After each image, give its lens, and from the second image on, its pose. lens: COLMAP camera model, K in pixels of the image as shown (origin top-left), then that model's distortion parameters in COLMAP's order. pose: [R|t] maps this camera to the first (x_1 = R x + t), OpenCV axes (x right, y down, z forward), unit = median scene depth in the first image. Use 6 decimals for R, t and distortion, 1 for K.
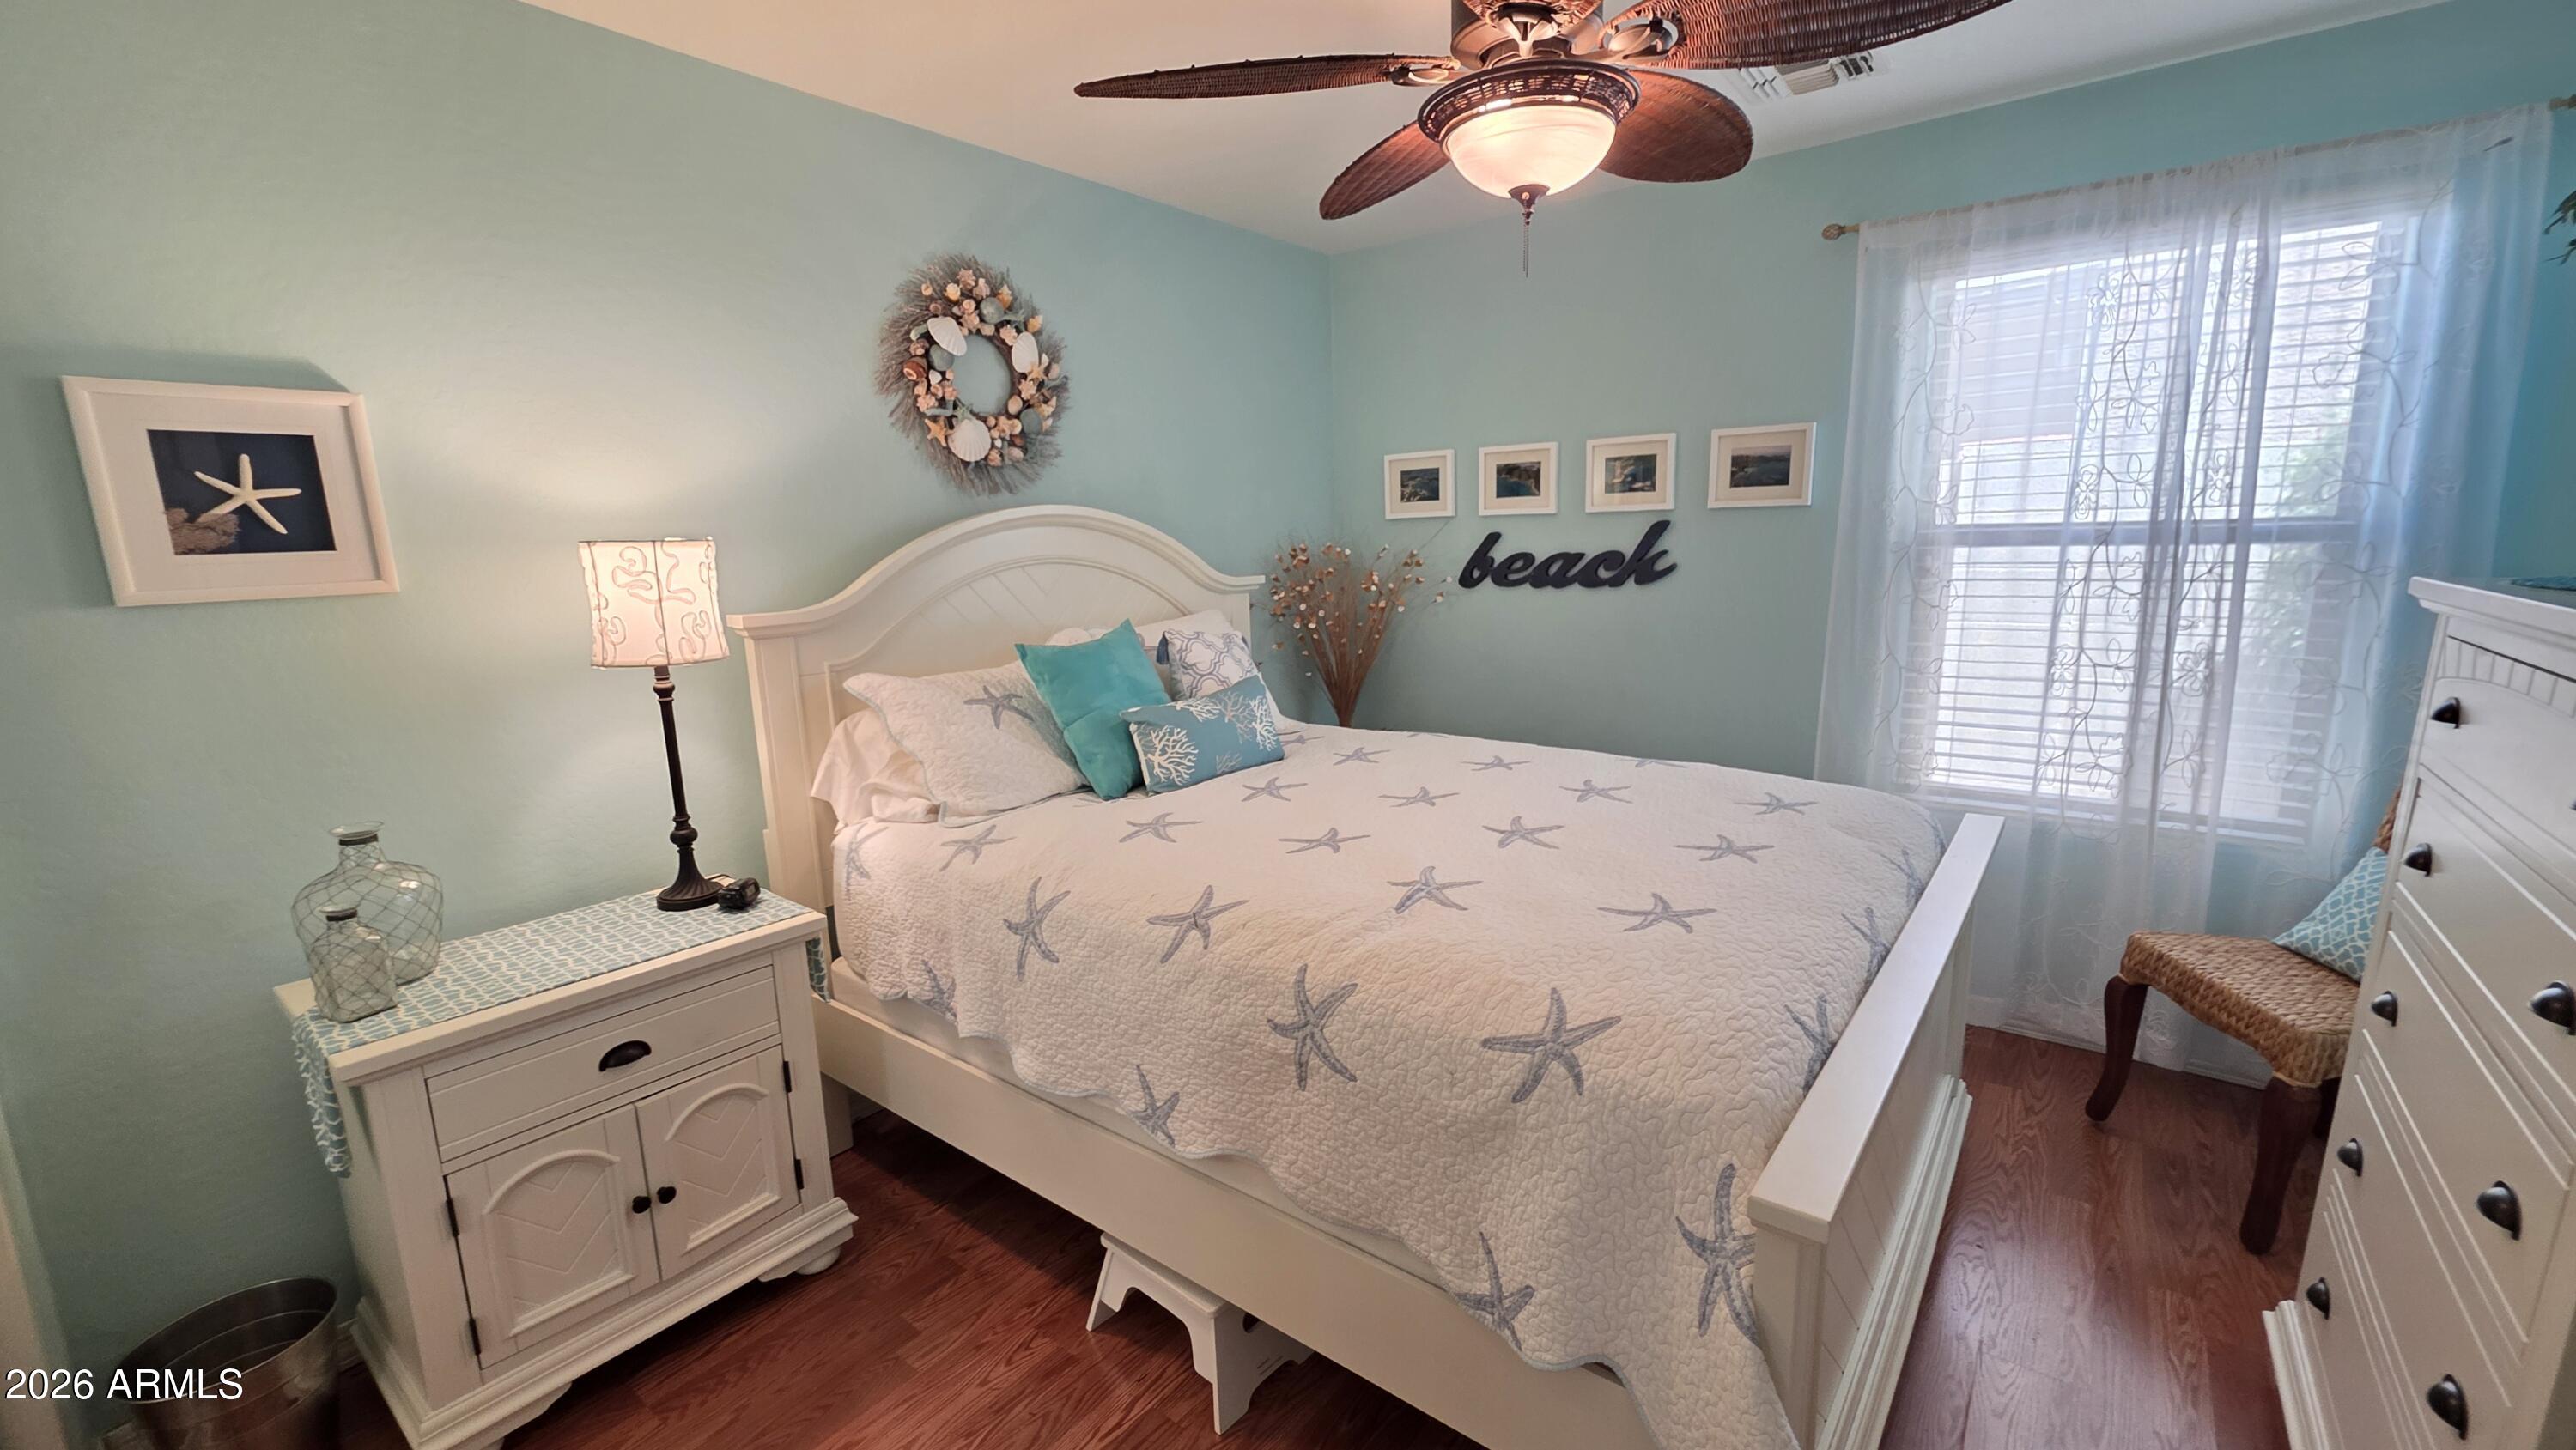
lens RADIAL K [[1038.4, 0, 1294.4], [0, 1038.4, 720.7], [0, 0, 1]] dist [0.004563, -0.001265]
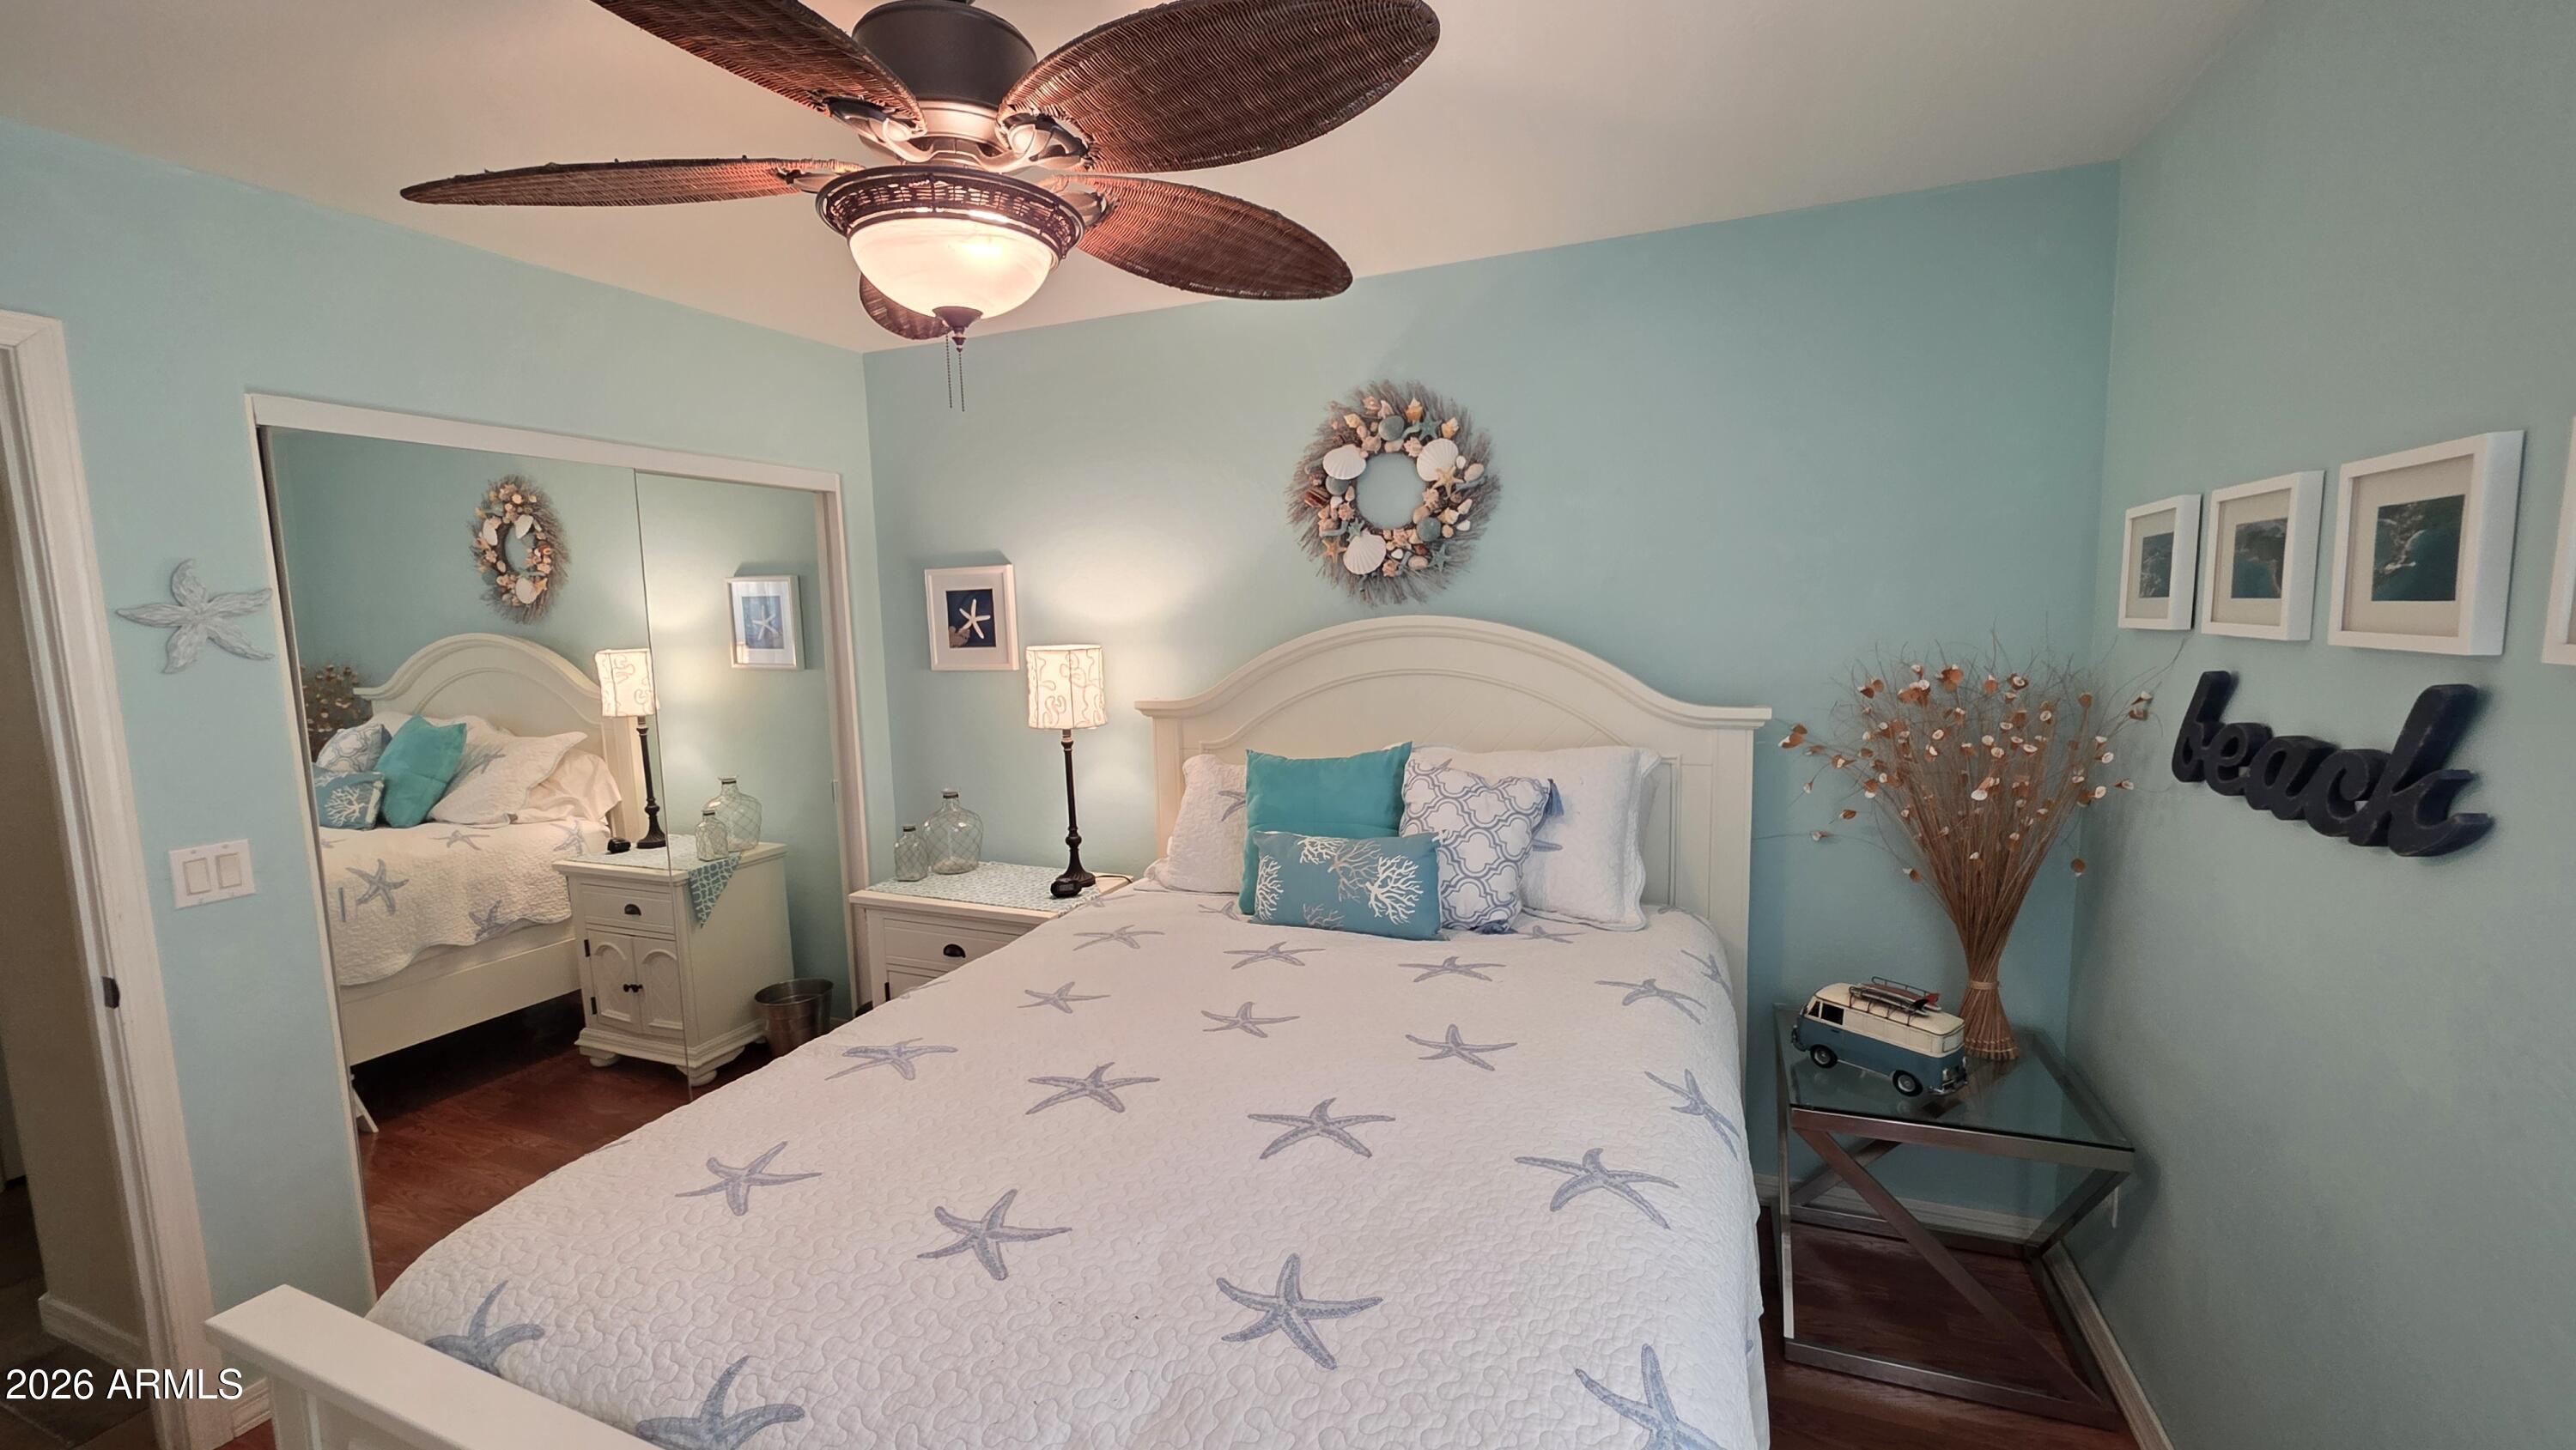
lens RADIAL K [[1038.4, 0, 1289.9], [0, 1038.4, 727.5], [0, 0, 1]] dist [0.004563, -0.001265]
pose [[0.266960, 0.131541, -0.954688, 0.723751], [-0.155378, 0.983555, 0.092070, -0.188113], [0.951099, 0.123759, 0.283009, 0.670983]]
